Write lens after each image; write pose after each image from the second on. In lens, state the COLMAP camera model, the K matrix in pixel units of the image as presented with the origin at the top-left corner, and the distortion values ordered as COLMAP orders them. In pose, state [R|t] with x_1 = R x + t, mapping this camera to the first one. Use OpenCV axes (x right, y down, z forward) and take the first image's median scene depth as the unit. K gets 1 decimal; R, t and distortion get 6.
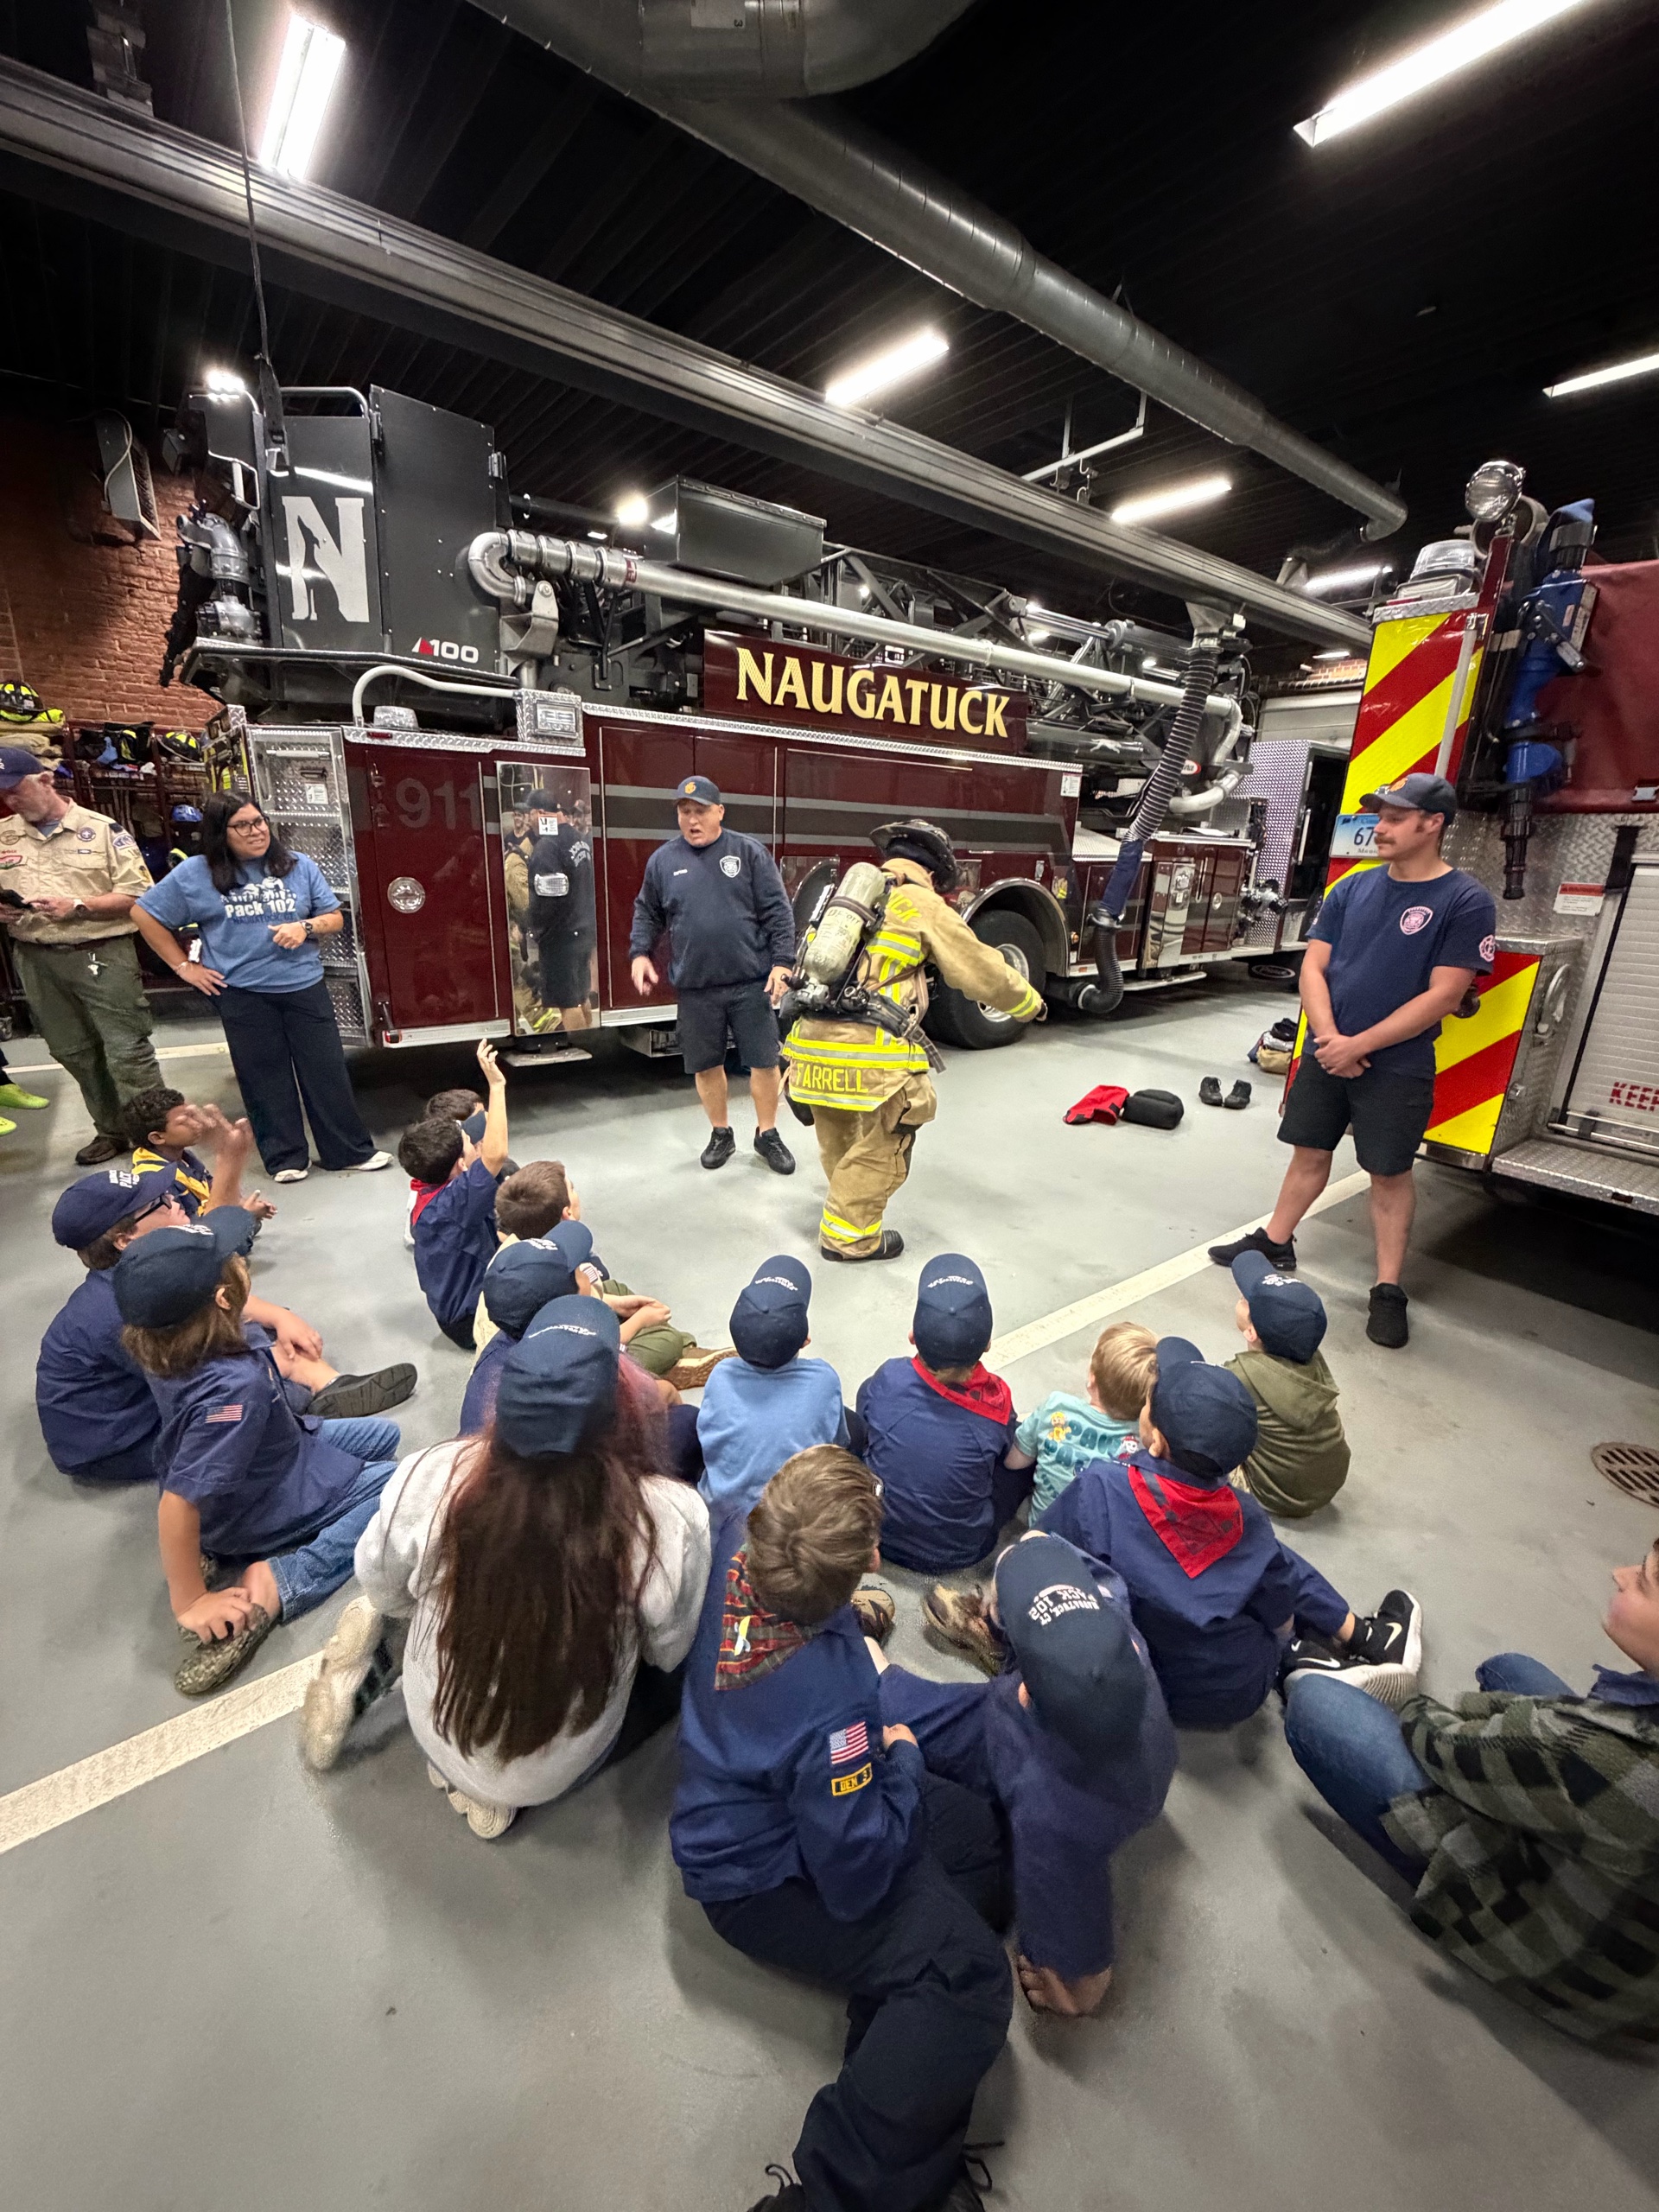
lens RADIAL K [[881.4, 0, 818.1], [0, 881.4, 1074.1], [0, 0, 1]] dist [-0.001089, -0.000095]
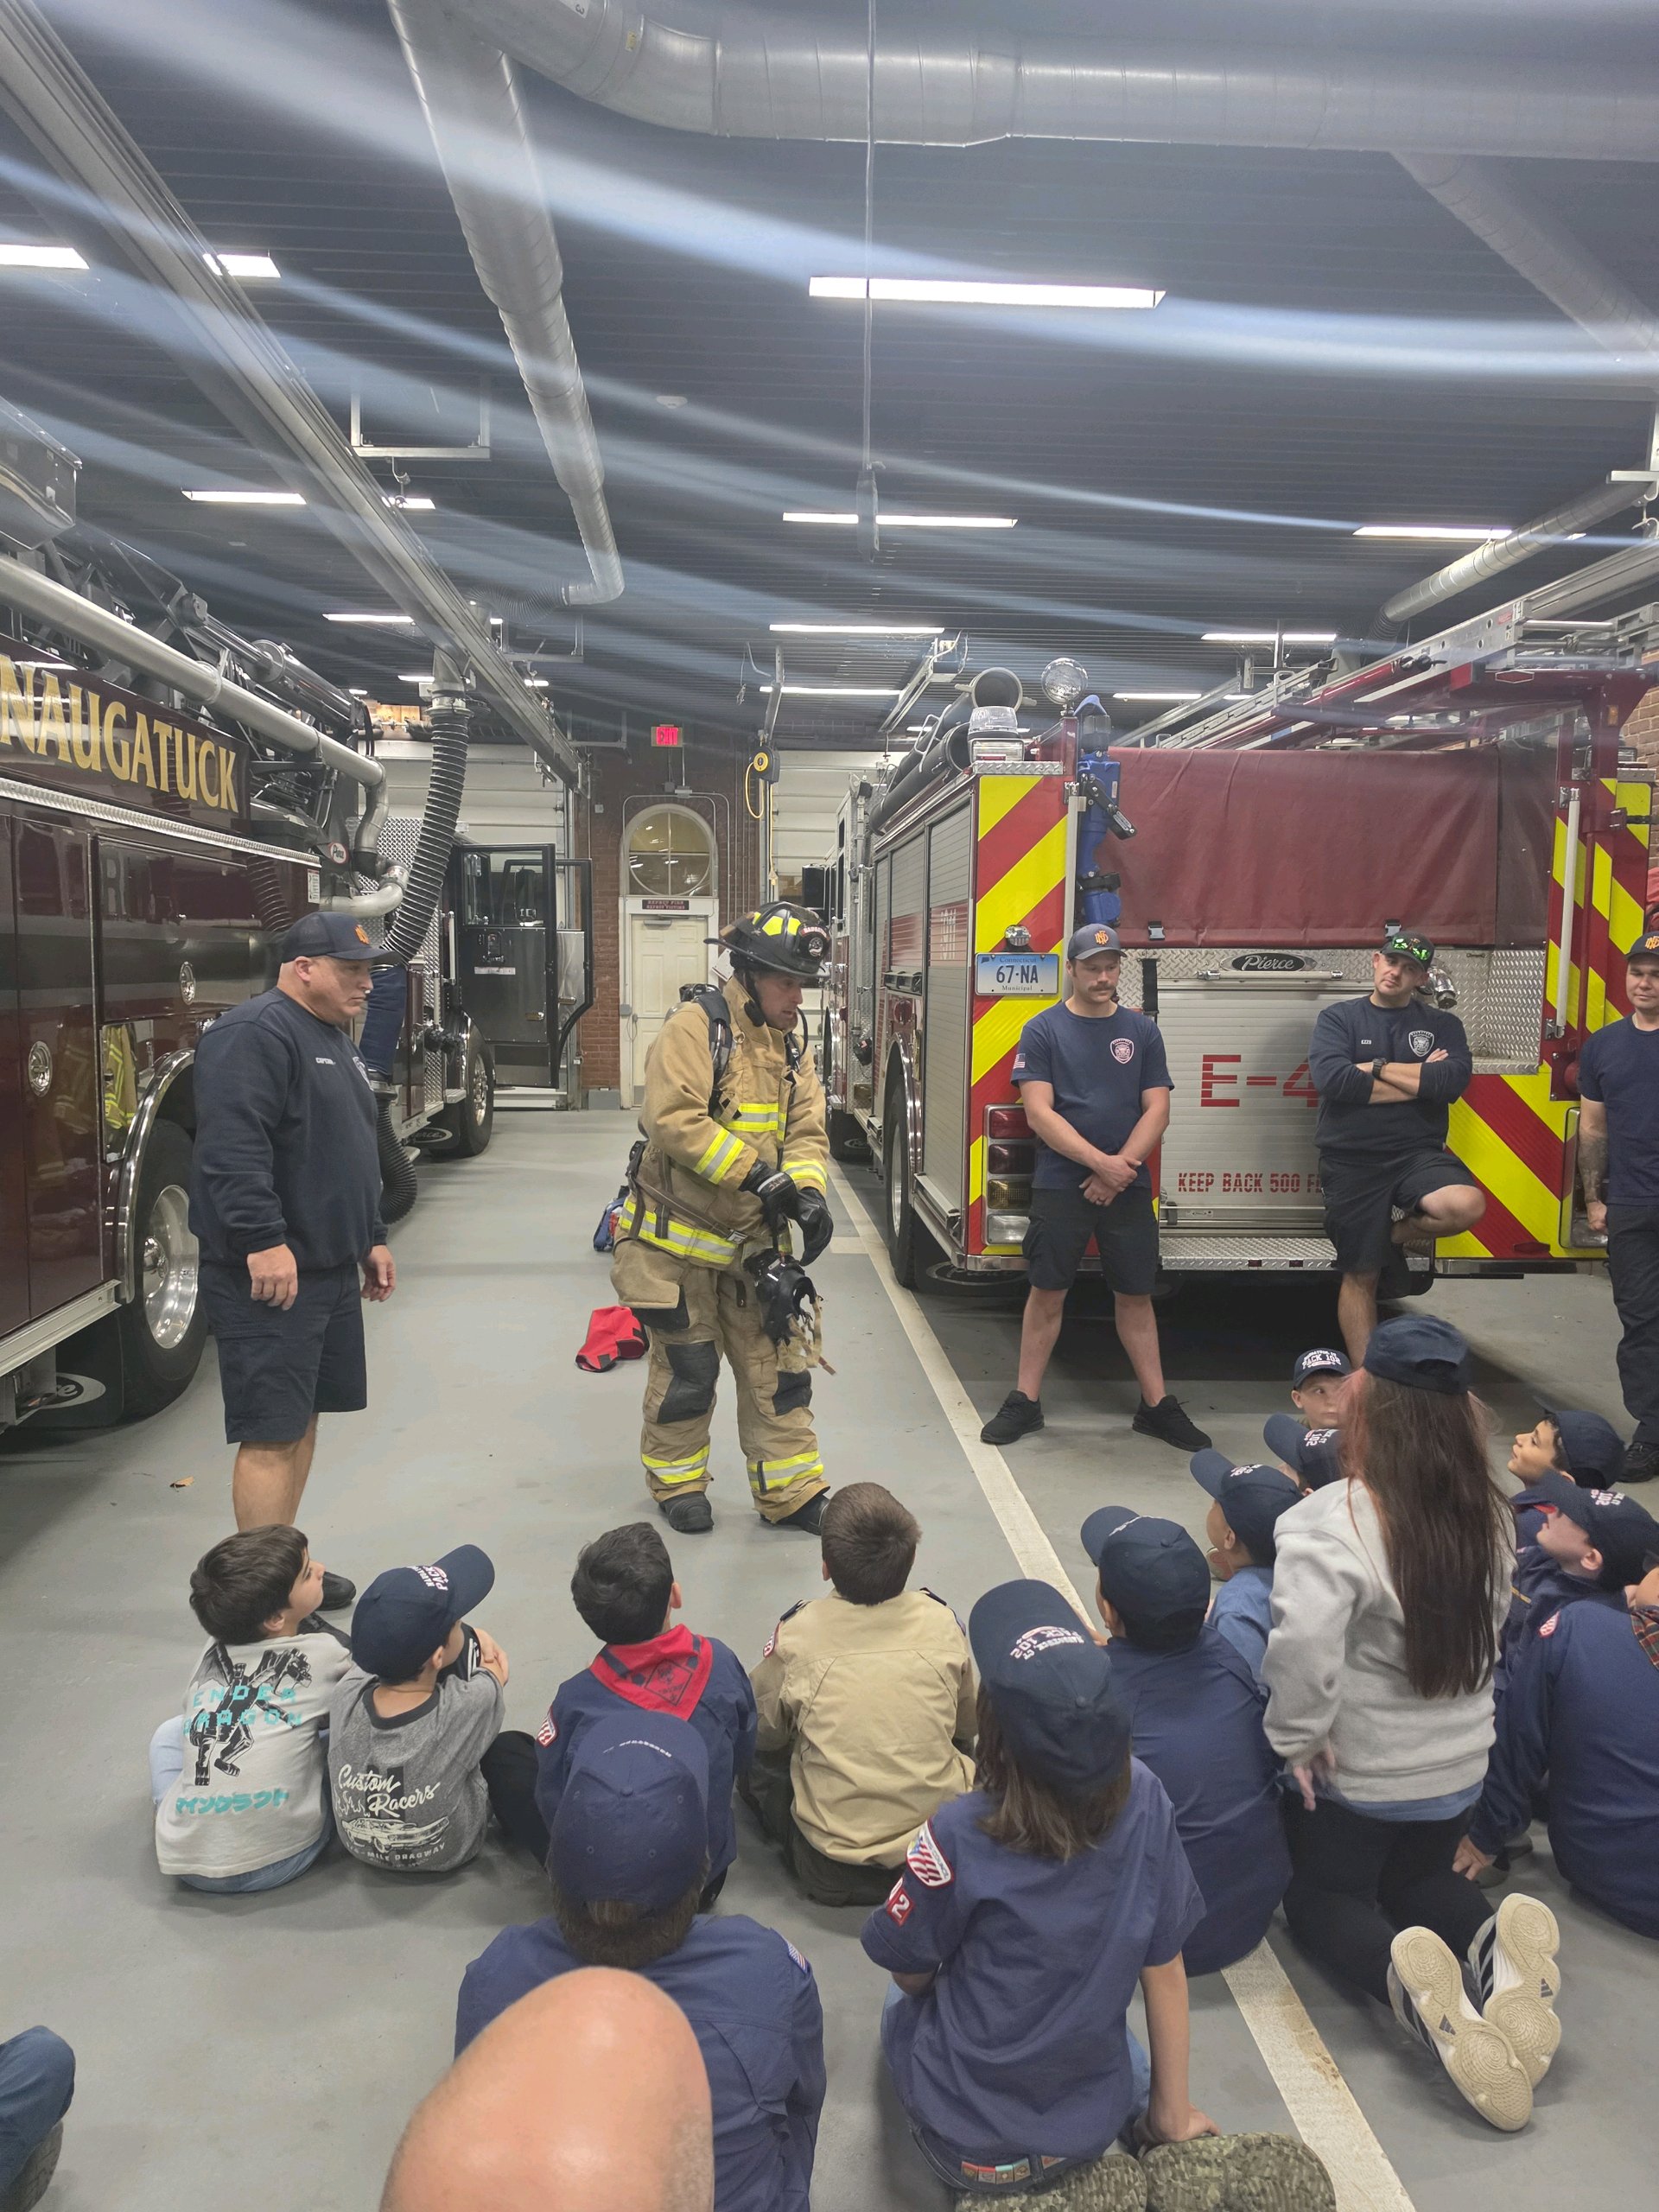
lens RADIAL K [[1490.1, 0, 791.7], [0, 1490.1, 1052.7], [0, 0, 1]] dist [0.077080, -0.074119]
pose [[0.570163, -0.080378, 0.817590, -0.672105], [0.222907, 0.973004, -0.059791, -0.096618], [-0.790713, 0.216337, 0.572688, 0.168146]]
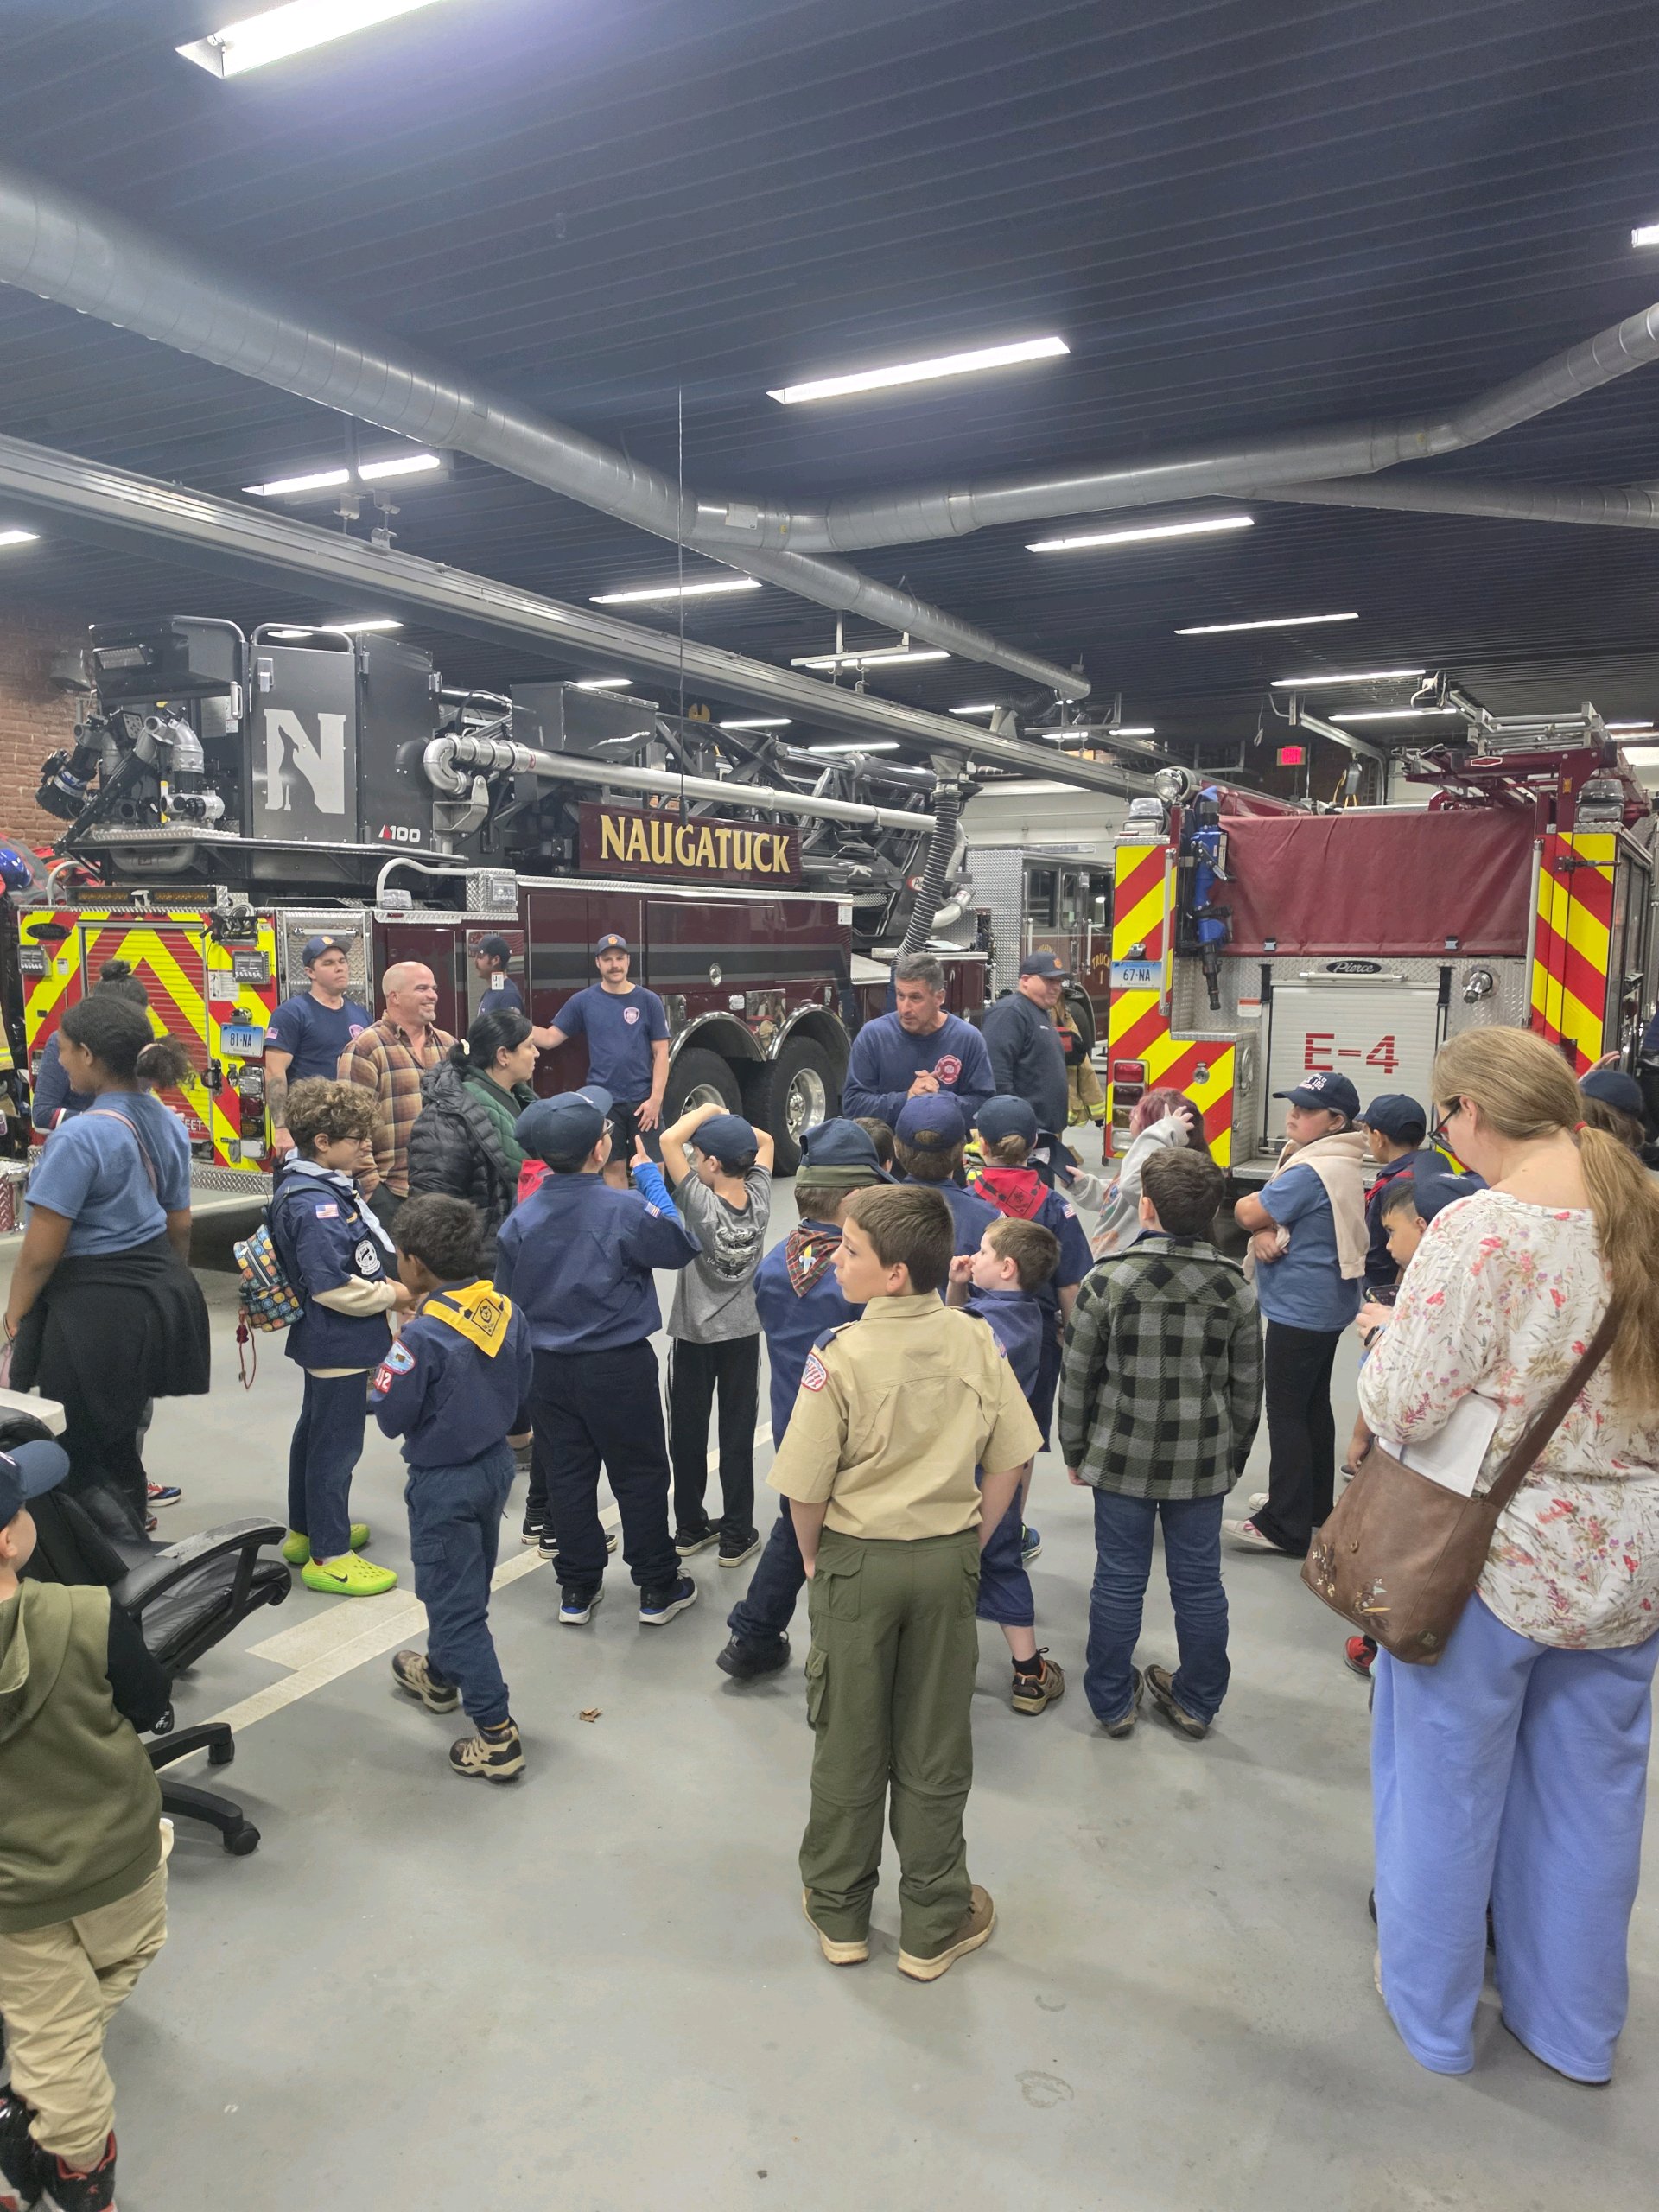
lens RADIAL K [[1490.1, 0, 791.7], [0, 1490.1, 1052.7], [0, 0, 1]] dist [0.077080, -0.074119]
pose [[0.928225, -0.057190, 0.367596, -0.661028], [0.121246, 0.980668, -0.153591, 0.144500], [-0.351706, 0.187137, 0.917215, -0.859961]]
